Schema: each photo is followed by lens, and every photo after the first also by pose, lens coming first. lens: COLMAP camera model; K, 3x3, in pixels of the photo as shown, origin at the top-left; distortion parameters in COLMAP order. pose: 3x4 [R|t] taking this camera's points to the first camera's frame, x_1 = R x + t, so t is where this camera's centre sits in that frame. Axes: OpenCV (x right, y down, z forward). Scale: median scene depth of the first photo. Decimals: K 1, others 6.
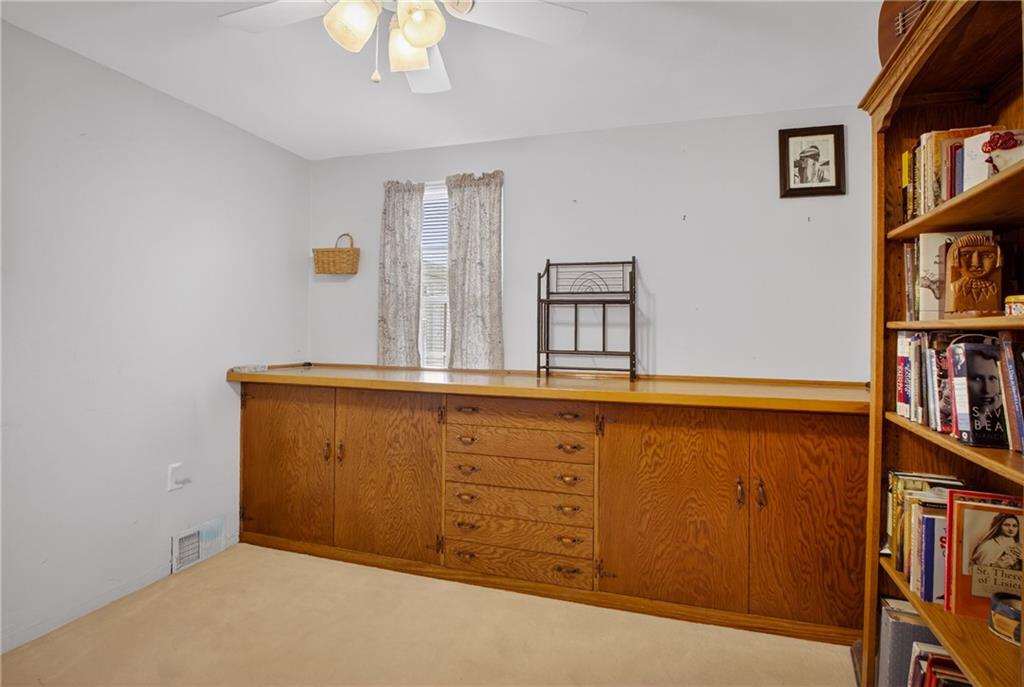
lens RADIAL K [[532.7, 0, 515.2], [0, 532.7, 318.0], [0, 0, 1]] dist [-0.028298, 0.000277]
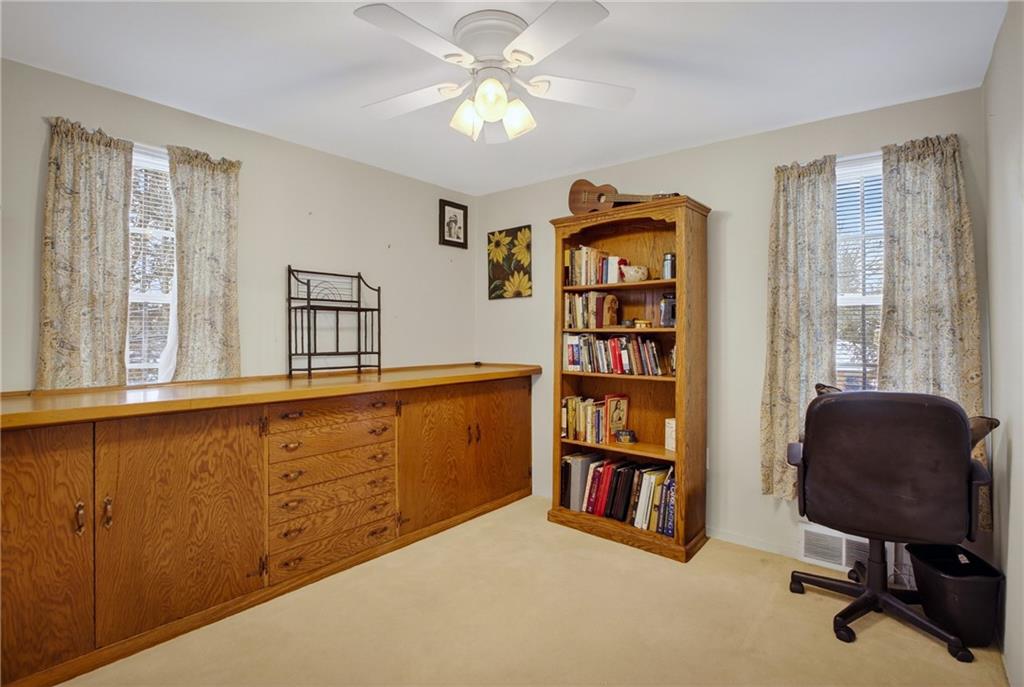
lens RADIAL K [[517.9, 0, 515.4], [0, 517.9, 337.9], [0, 0, 1]] dist [-0.004522, 0.000667]
pose [[0.359457, -0.018567, 0.932977, -0.804836], [-0.015557, 0.999544, 0.025886, -0.002840], [-0.933032, -0.023819, 0.359004, 0.264100]]
